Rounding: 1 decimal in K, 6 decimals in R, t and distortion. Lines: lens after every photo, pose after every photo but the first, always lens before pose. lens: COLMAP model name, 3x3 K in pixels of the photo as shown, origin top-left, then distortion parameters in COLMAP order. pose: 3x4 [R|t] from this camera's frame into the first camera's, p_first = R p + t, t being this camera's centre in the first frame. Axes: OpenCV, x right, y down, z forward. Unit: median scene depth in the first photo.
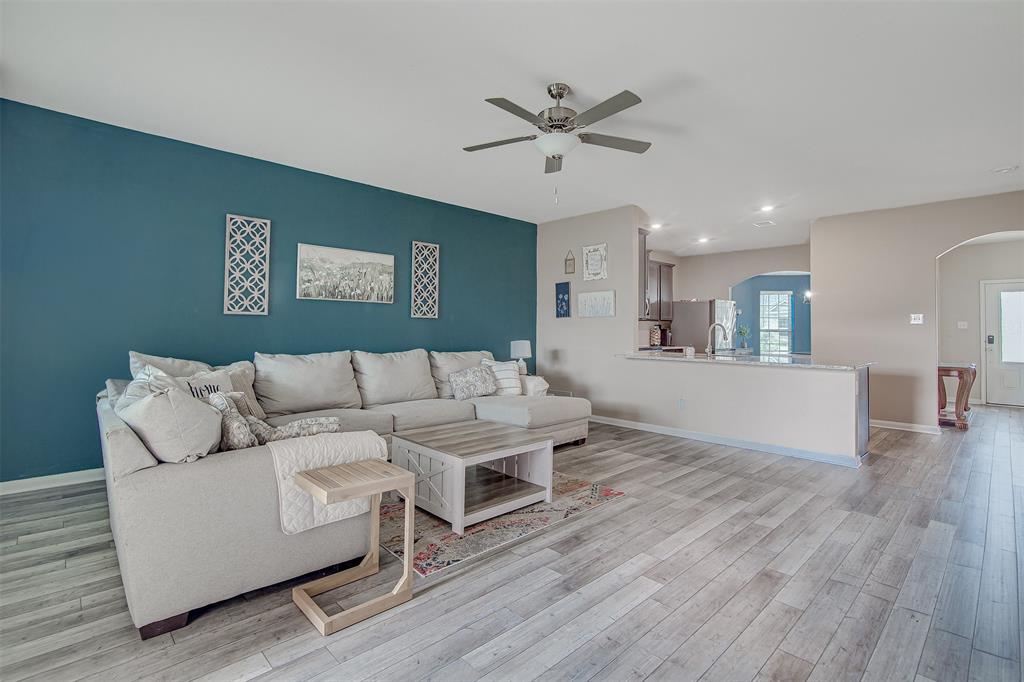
lens RADIAL K [[472.7, 0, 501.9], [0, 472.7, 331.8], [0, 0, 1]] dist [-0.000425, -0.000600]
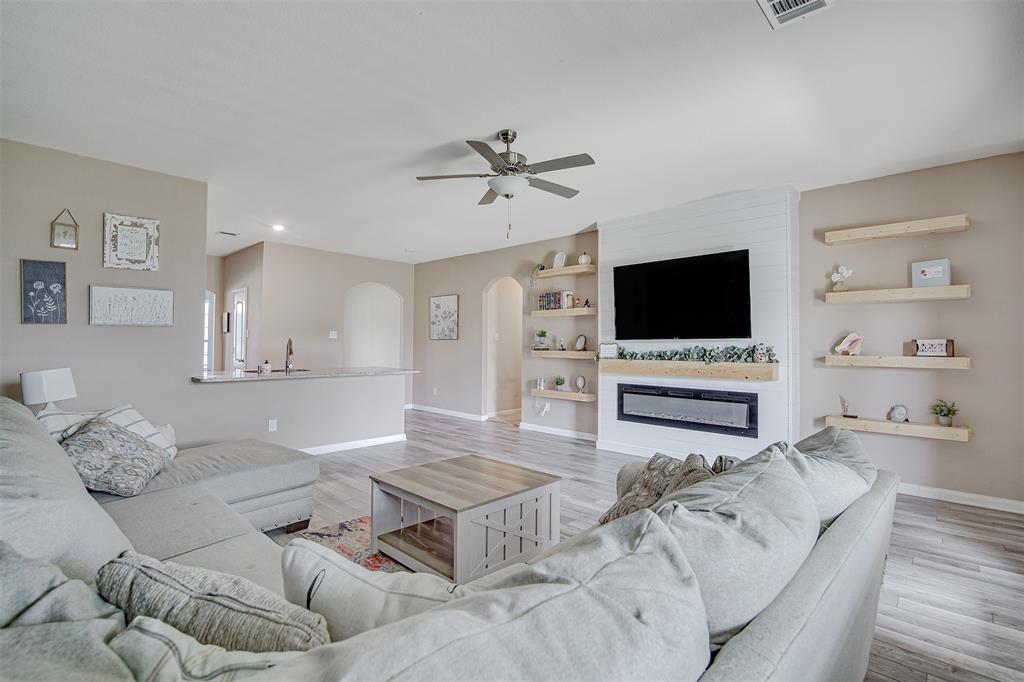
lens RADIAL K [[472.7, 0, 505.3], [0, 472.7, 335.4], [0, 0, 1]] dist [-0.000425, -0.000600]
pose [[-0.060580, 0.007185, 0.998138, -0.485233], [-0.003354, 0.999967, -0.007402, -0.015424], [-0.998158, -0.003796, -0.060553, 0.521254]]
